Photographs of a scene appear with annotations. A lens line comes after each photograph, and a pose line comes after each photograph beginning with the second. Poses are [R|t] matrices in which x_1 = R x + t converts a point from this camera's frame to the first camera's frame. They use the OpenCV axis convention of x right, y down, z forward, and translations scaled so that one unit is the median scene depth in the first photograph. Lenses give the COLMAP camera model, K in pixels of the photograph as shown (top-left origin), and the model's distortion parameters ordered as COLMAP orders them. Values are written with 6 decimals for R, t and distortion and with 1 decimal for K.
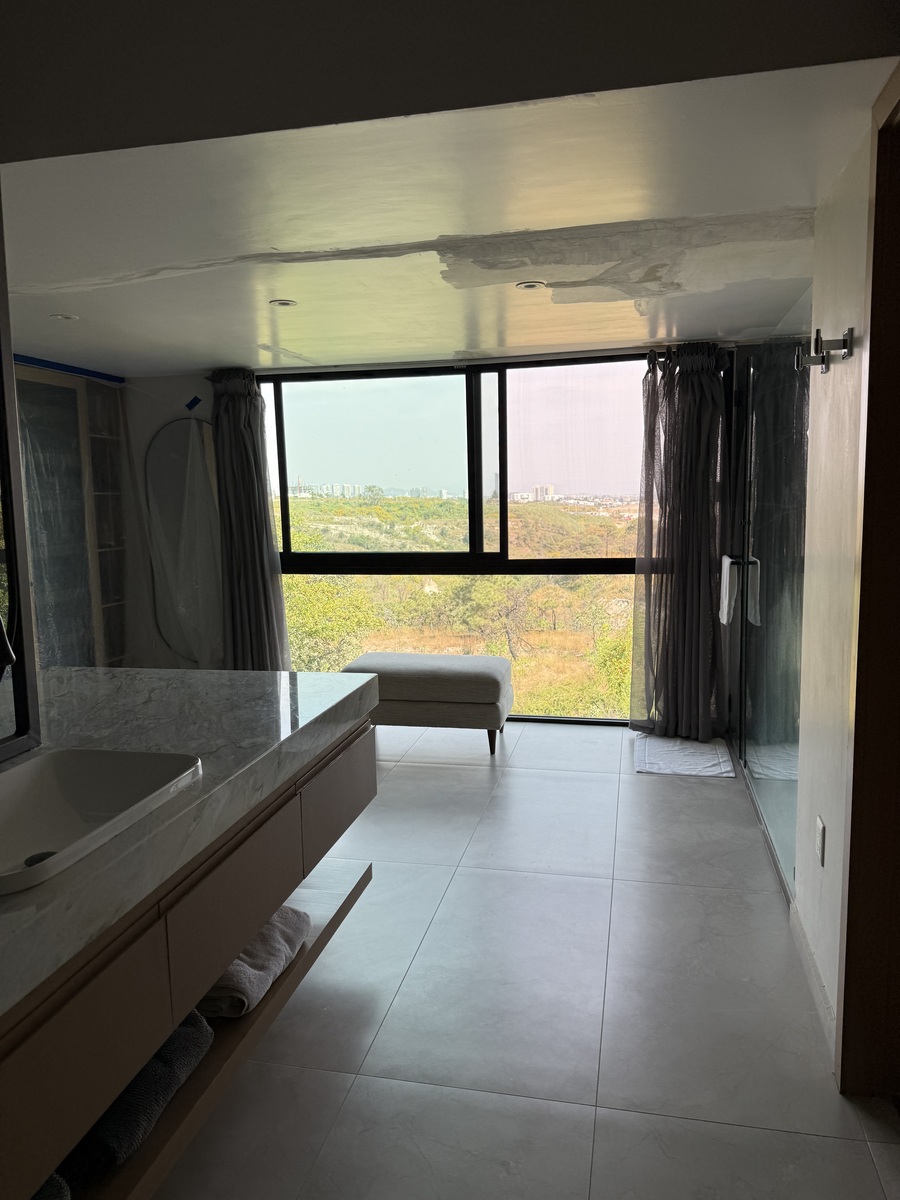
lens RADIAL K [[844.9, 0, 445.8], [0, 844.9, 598.8], [0, 0, 1]] dist [0.082352, -0.133212]
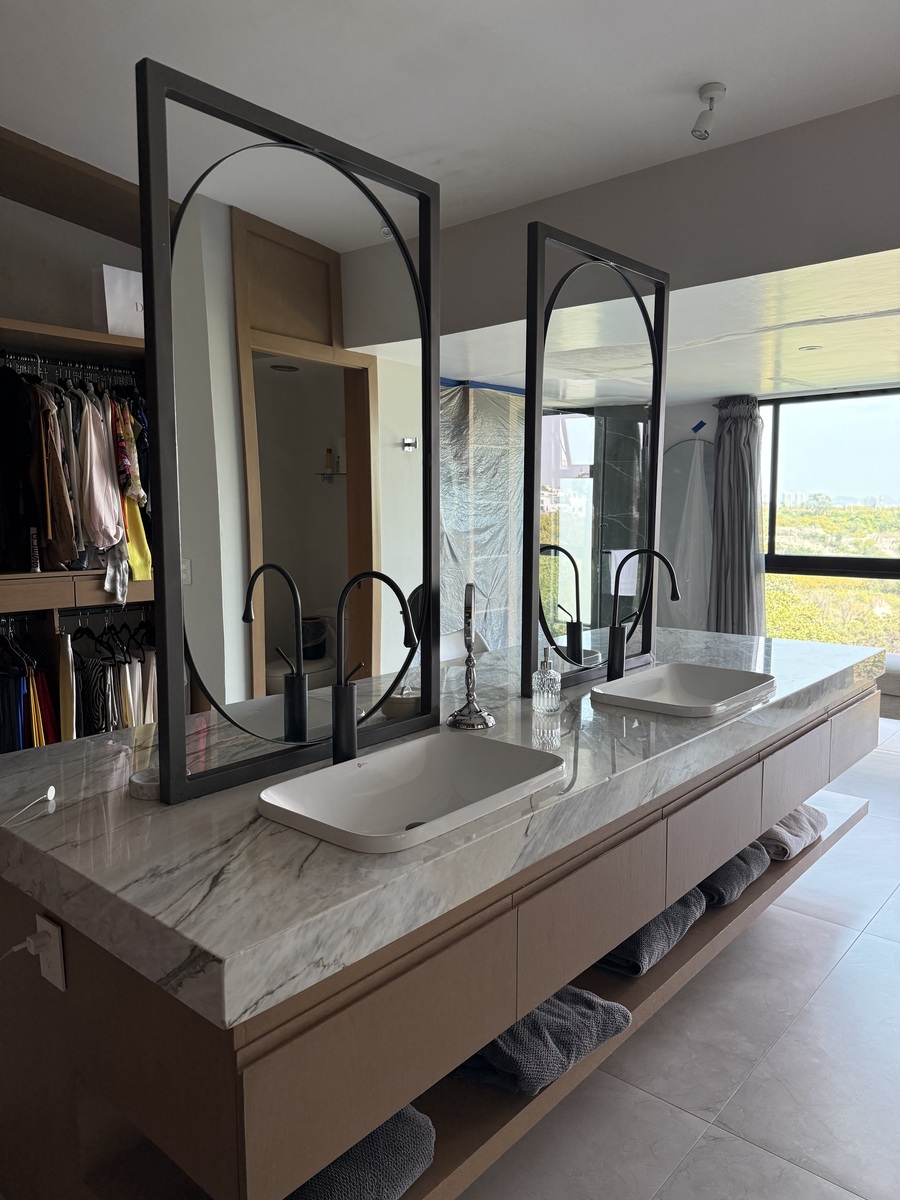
lens RADIAL K [[844.9, 0, 445.8], [0, 844.9, 598.8], [0, 0, 1]] dist [0.082352, -0.133212]
pose [[0.880030, 0.062055, -0.470847, -0.032769], [-0.066574, 0.997756, 0.007070, 0.026391], [0.470230, 0.025124, 0.882186, -0.215633]]
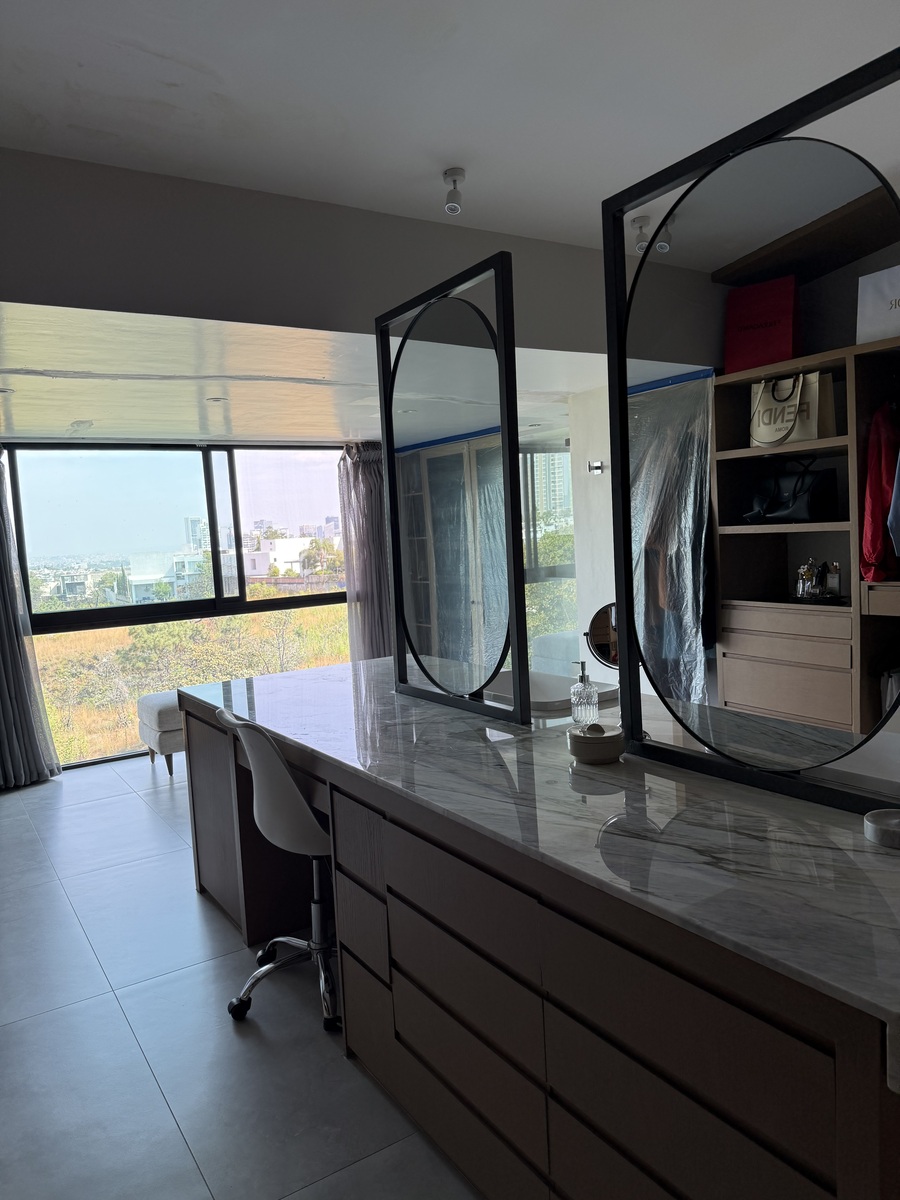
lens RADIAL K [[844.9, 0, 445.8], [0, 844.9, 598.8], [0, 0, 1]] dist [0.082352, -0.133212]
pose [[0.698529, -0.074322, 0.711711, -0.608741], [0.129872, 0.991241, -0.023954, 0.016999], [-0.703697, 0.109164, 0.702064, -0.070025]]
